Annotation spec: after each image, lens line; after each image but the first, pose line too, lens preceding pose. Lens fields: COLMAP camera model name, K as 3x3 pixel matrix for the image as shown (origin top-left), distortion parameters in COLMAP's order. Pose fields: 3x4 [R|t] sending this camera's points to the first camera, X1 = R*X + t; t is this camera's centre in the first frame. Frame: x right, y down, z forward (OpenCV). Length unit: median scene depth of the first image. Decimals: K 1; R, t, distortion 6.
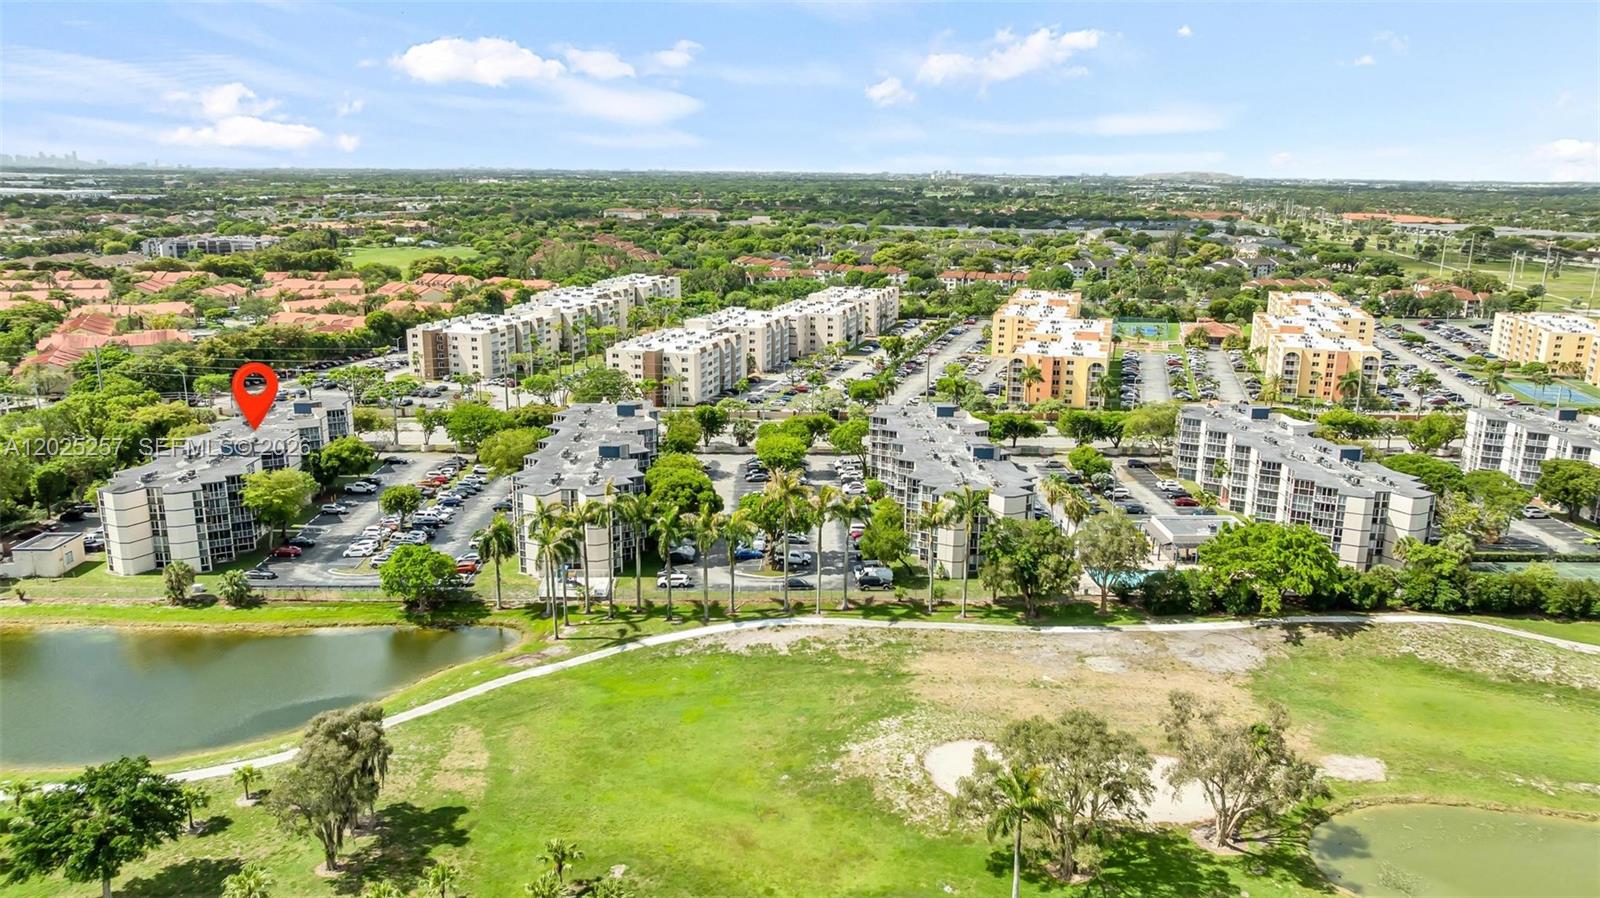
lens RADIAL K [[1128.5, 0, 800.0], [0, 1128.5, 449.0], [0, 0, 1]] dist [-0.058527, 0.073420]
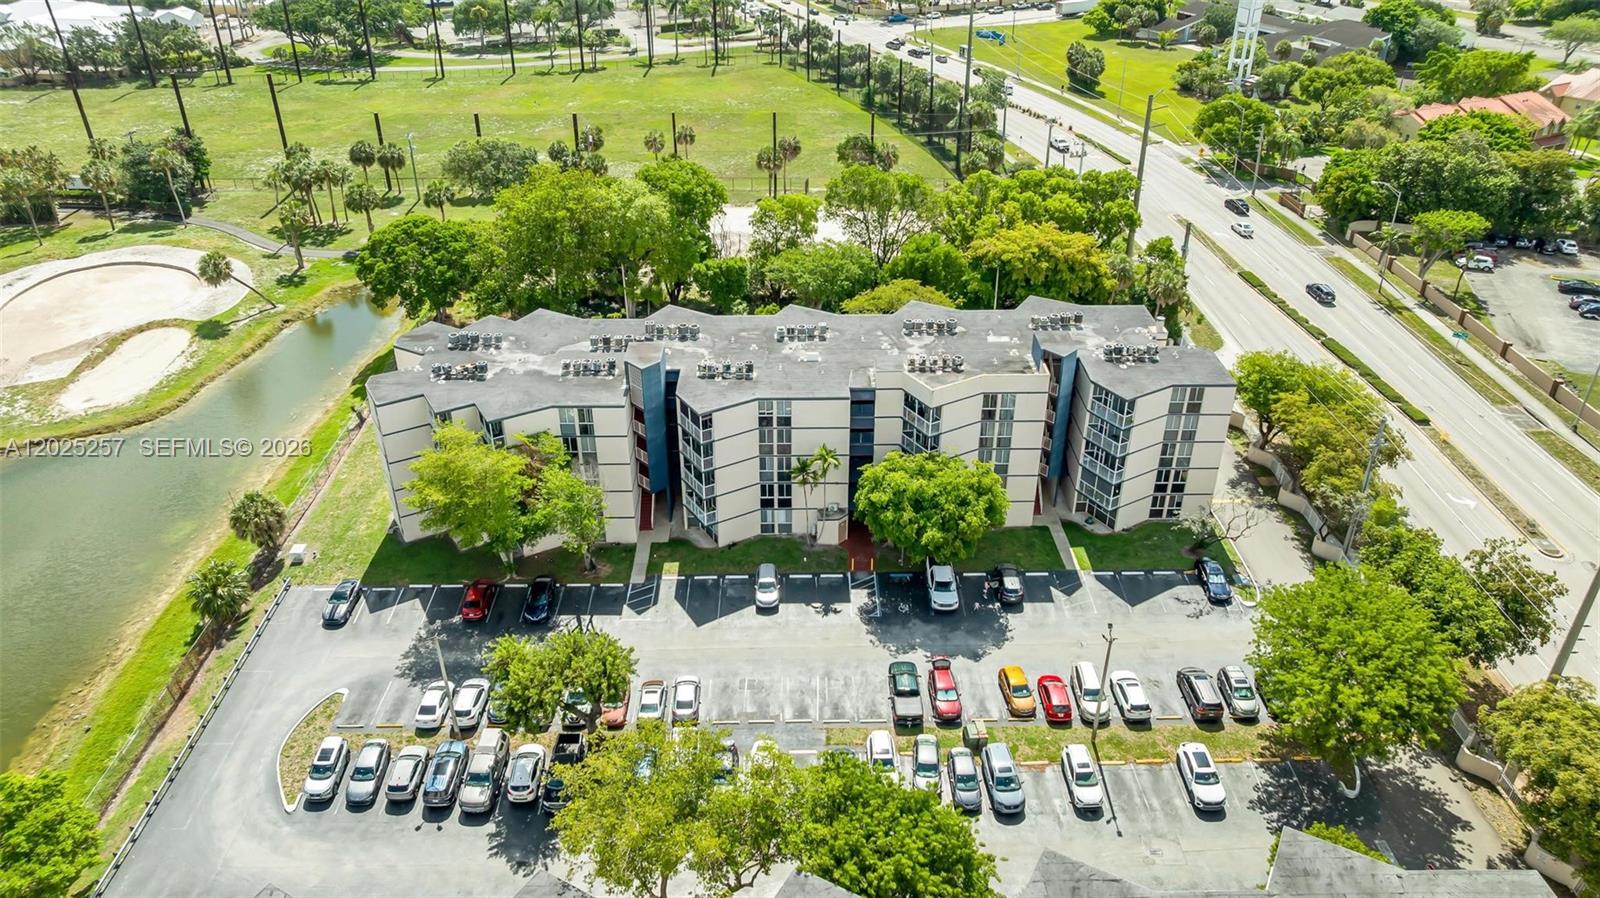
lens RADIAL K [[1128.5, 0, 800.0], [0, 1128.5, 449.0], [0, 0, 1]] dist [-0.058527, 0.073420]
pose [[-0.004331, 0.499010, -0.866585, -0.037454], [-0.240100, 0.840725, 0.485318, -0.124547], [0.970738, 0.210169, 0.116171, 0.570493]]
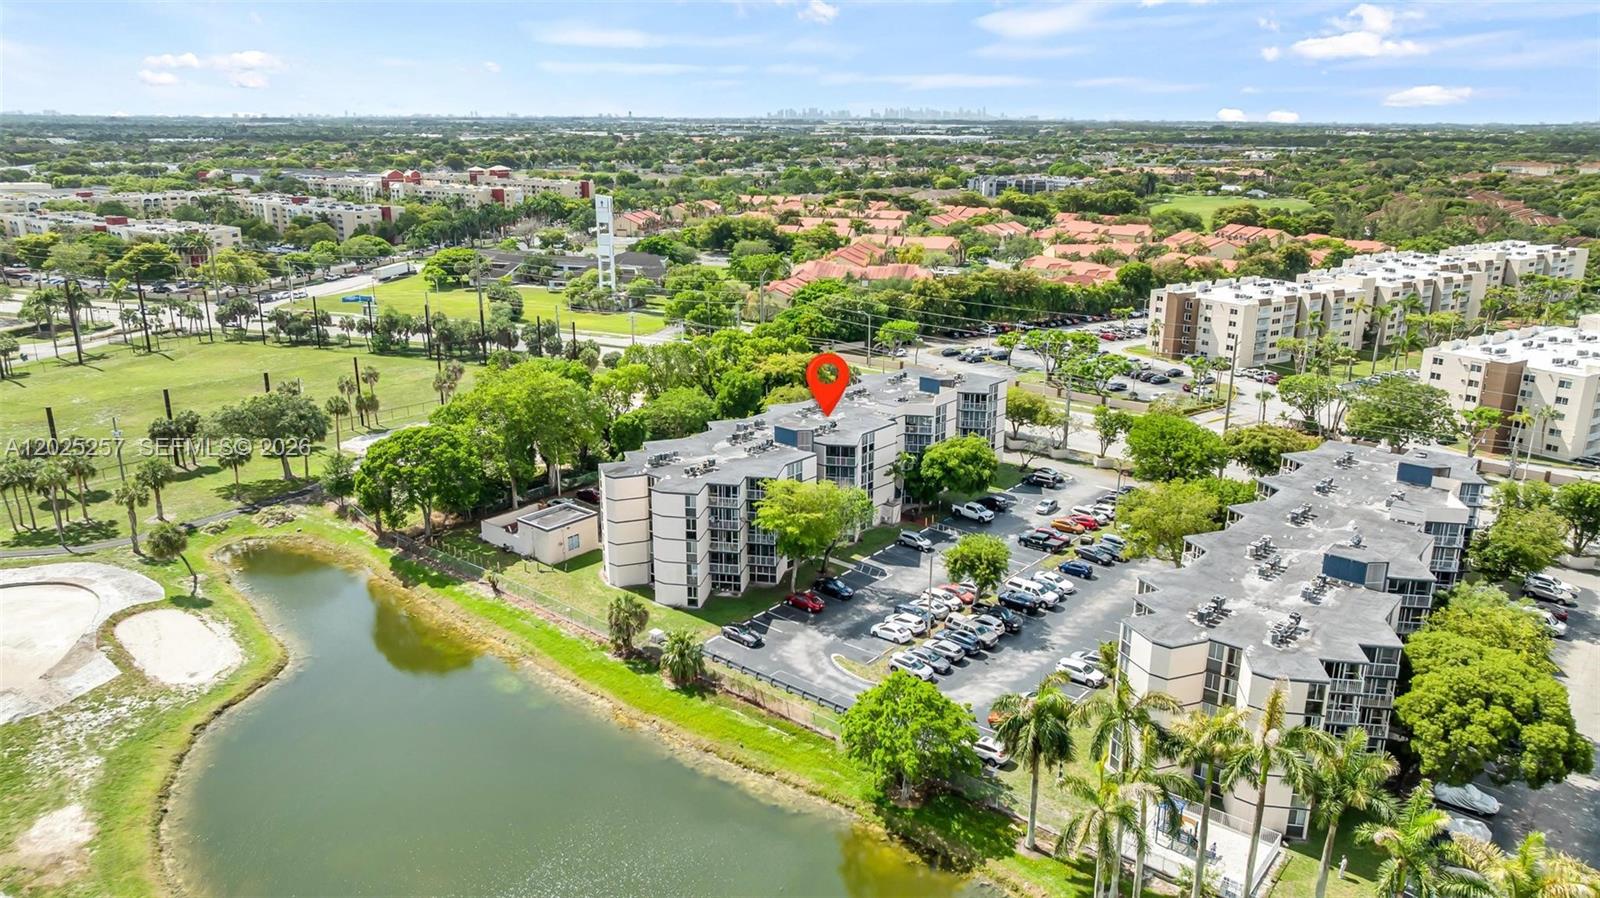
lens RADIAL K [[1128.5, 0, 800.0], [0, 1128.5, 449.0], [0, 0, 1]] dist [-0.058527, 0.073420]
pose [[0.754671, 0.178877, -0.631249, -0.025261], [-0.153846, 0.983539, 0.094779, -0.034045], [0.637811, 0.025589, 0.769767, 0.251704]]
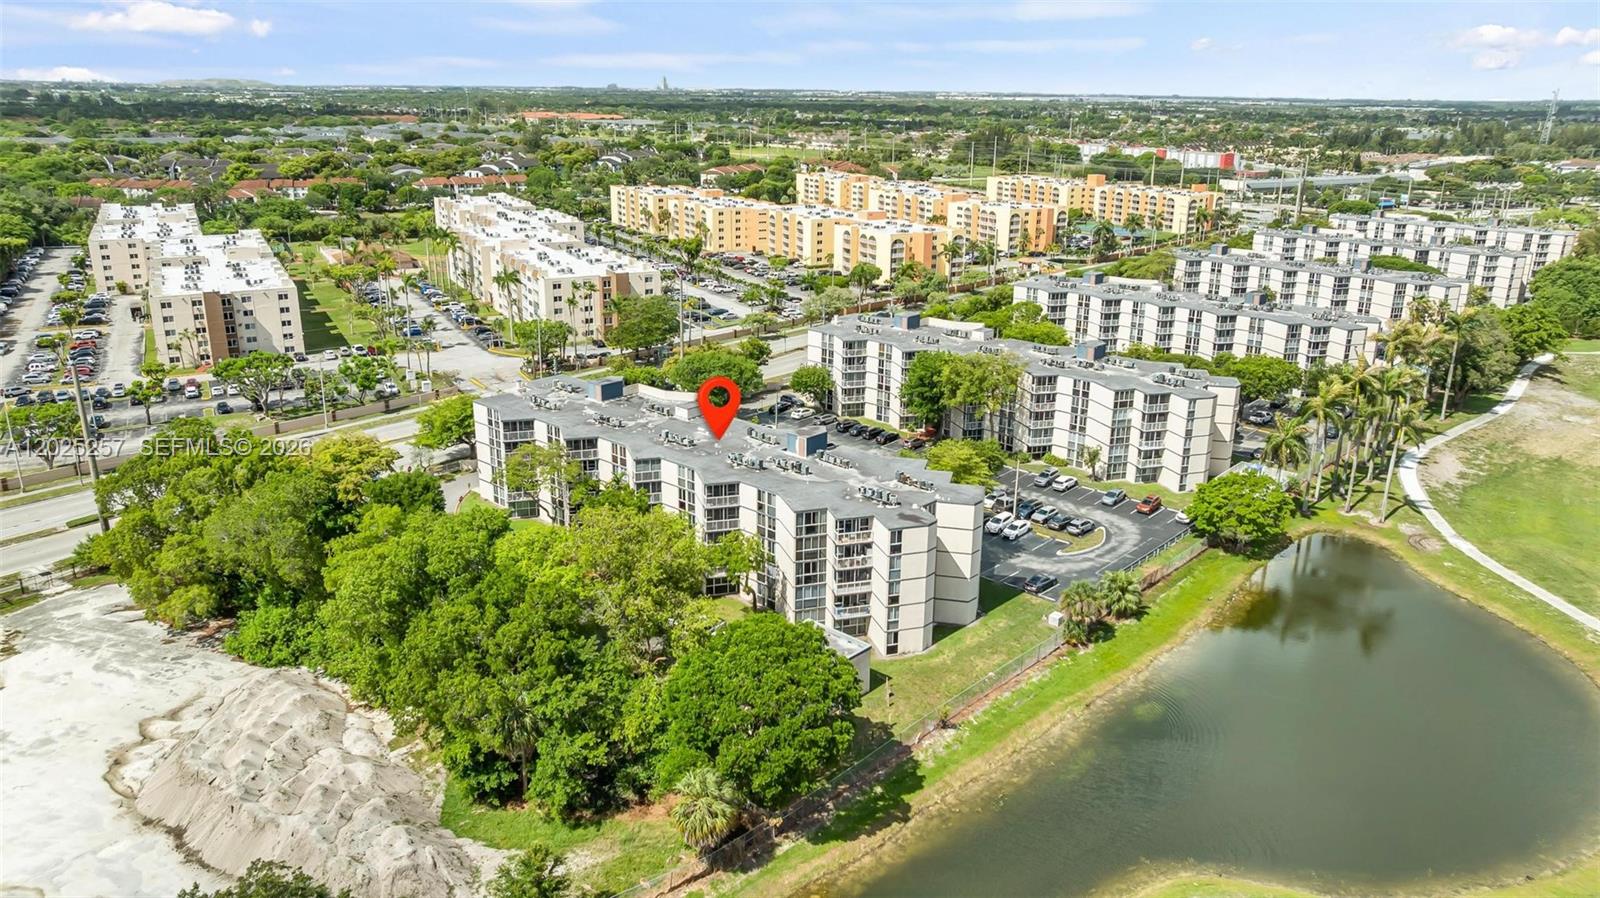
lens RADIAL K [[1128.5, 0, 800.0], [0, 1128.5, 449.0], [0, 0, 1]] dist [-0.058527, 0.073420]
pose [[0.691019, -0.232847, 0.684307, -0.545842], [0.170869, 0.972484, 0.158360, -0.060375], [-0.702351, 0.007498, 0.711791, 0.294456]]
